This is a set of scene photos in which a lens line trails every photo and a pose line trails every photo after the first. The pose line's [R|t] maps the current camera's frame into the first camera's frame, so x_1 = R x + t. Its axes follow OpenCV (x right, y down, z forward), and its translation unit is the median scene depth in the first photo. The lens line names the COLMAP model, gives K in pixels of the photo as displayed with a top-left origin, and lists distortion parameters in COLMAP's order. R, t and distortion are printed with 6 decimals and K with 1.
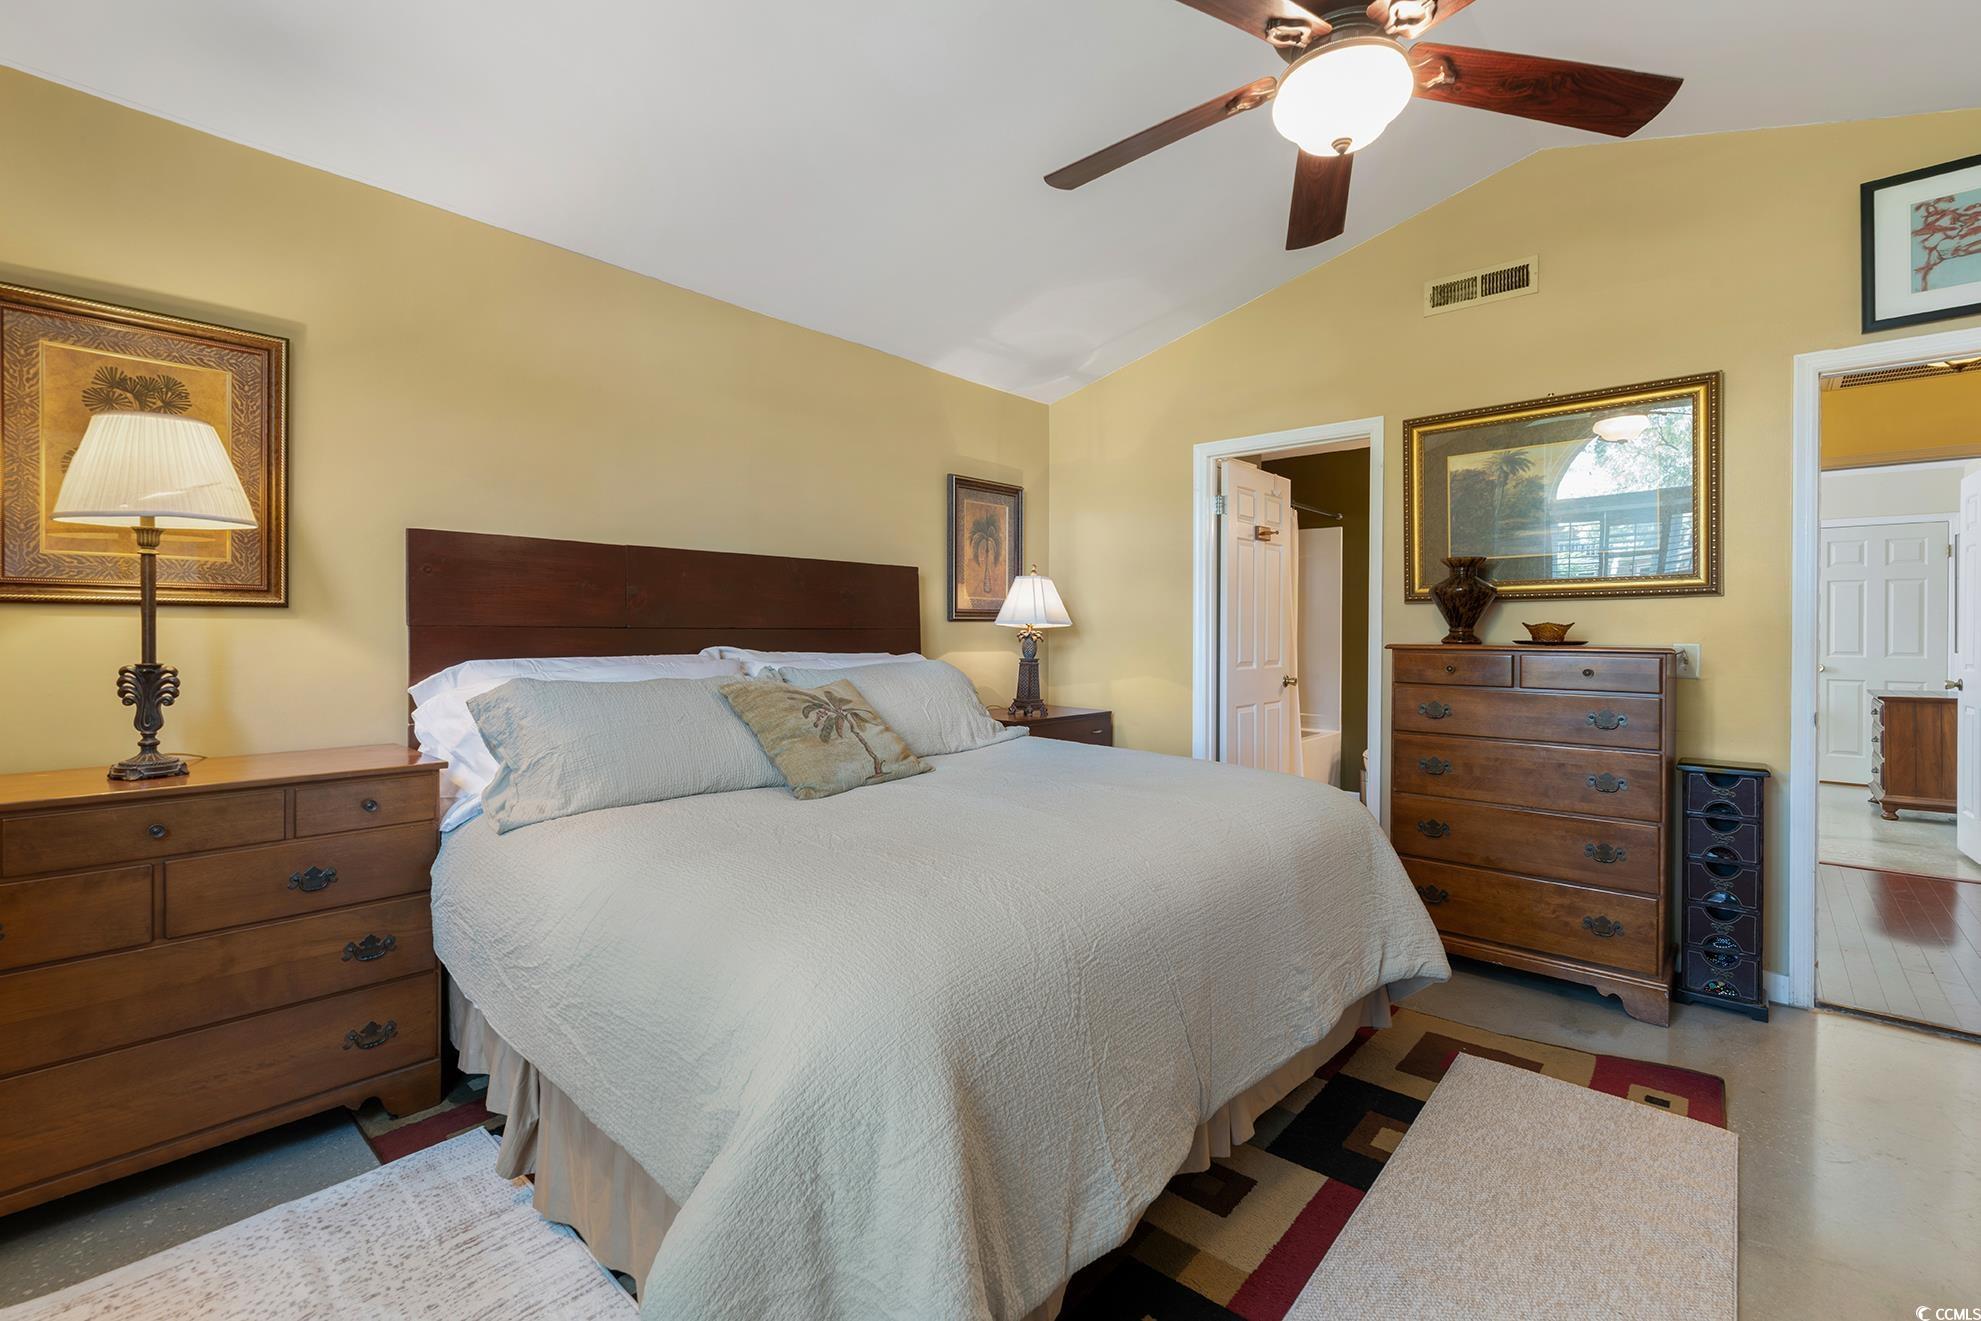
lens RADIAL K [[882.1, 0, 996.6], [0, 882.1, 636.1], [0, 0, 1]] dist [0.011831, -0.002984]
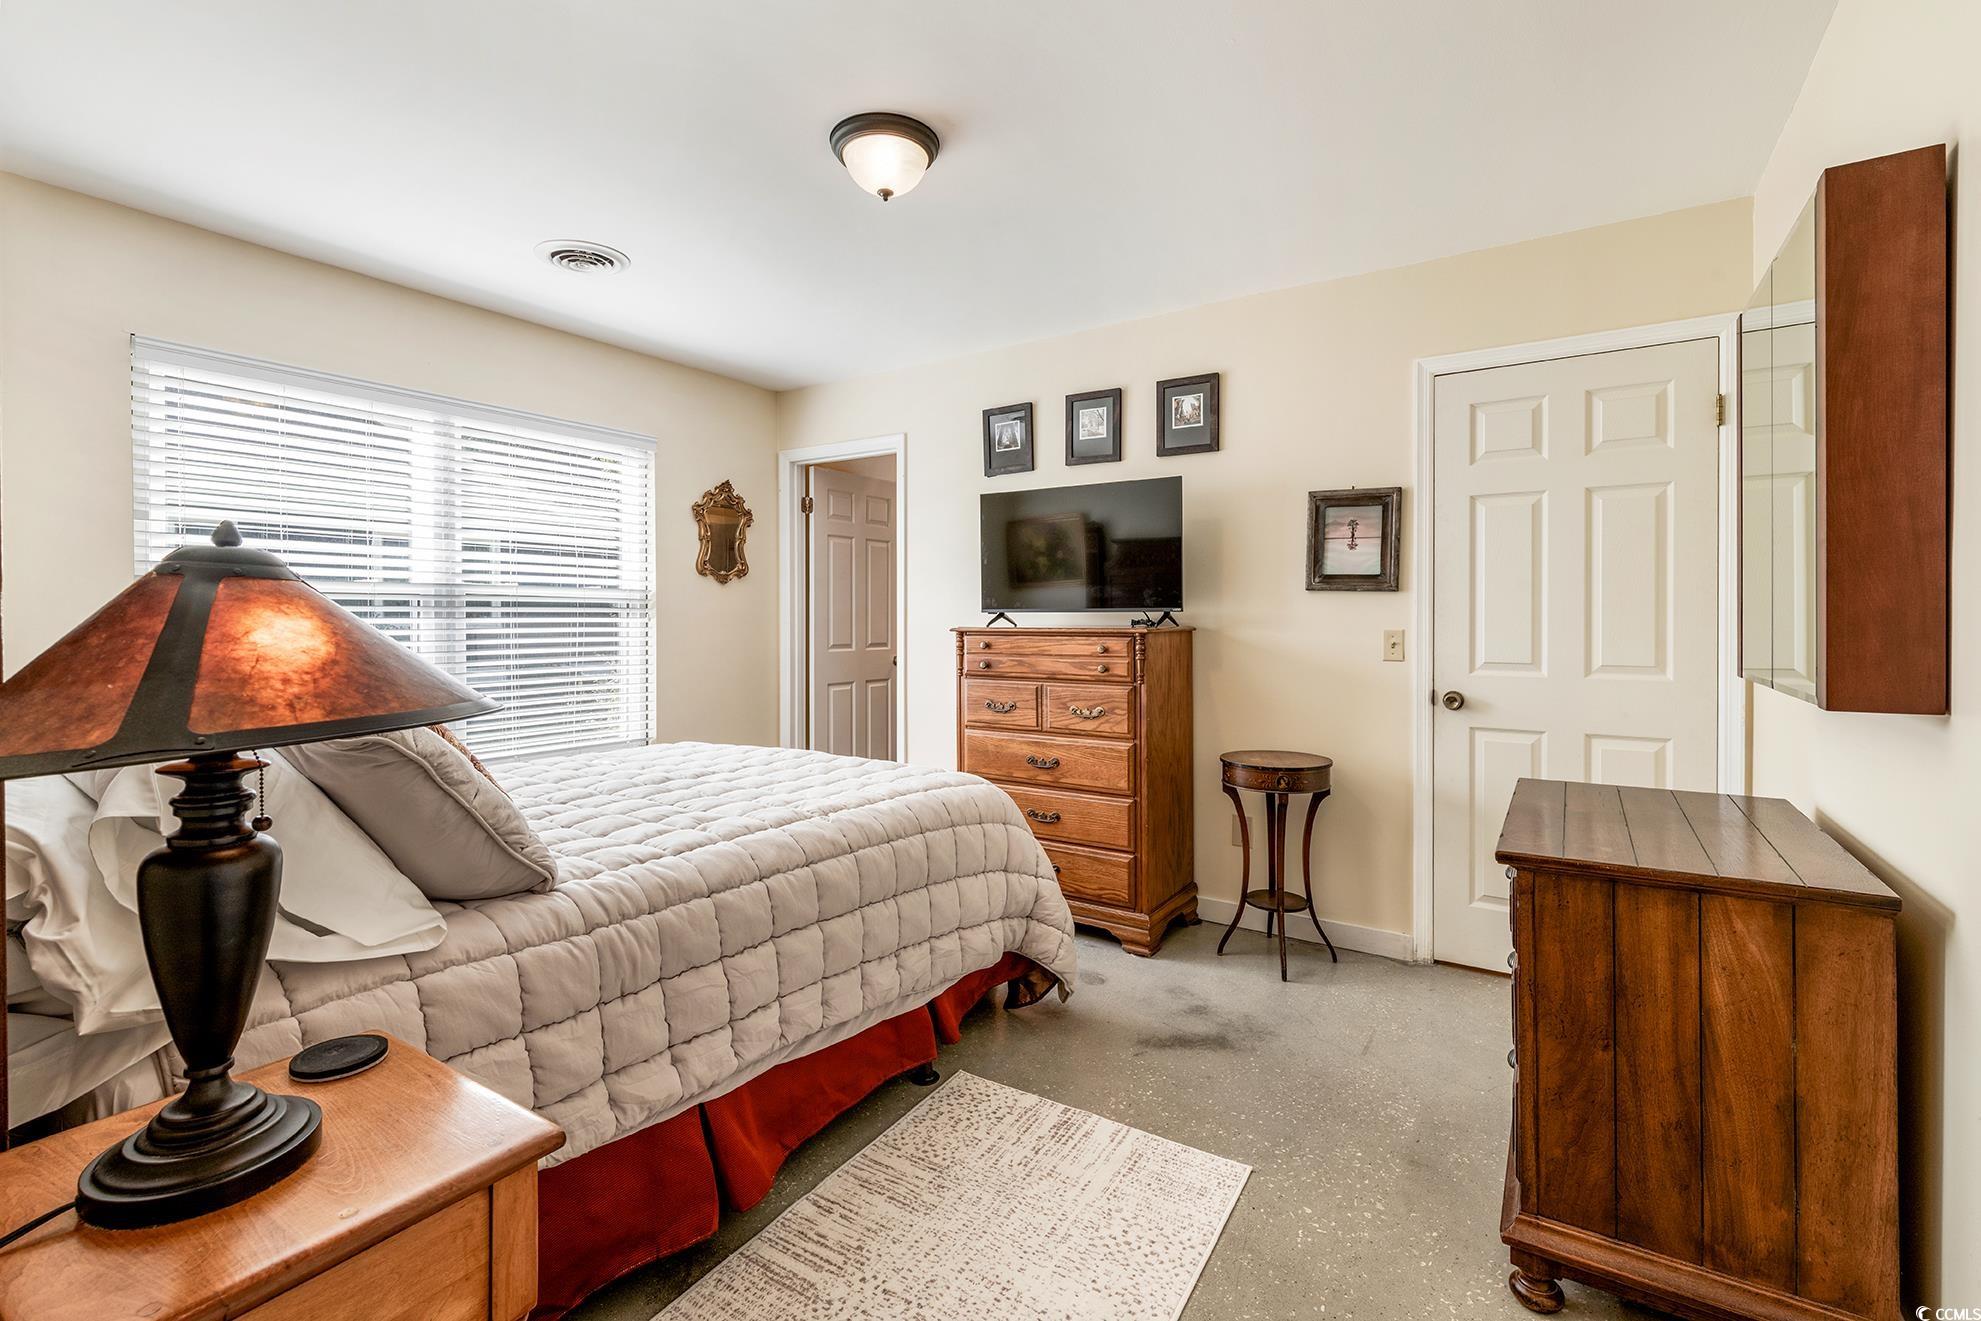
lens RADIAL K [[882.1, 0, 991.1], [0, 882.1, 632.7], [0, 0, 1]] dist [0.011831, -0.002984]
pose [[0.990763, -0.005549, 0.135494, 0.809995], [0.004490, 0.999957, 0.008120, -0.001731], [-0.135533, -0.007436, 0.990745, 0.761381]]
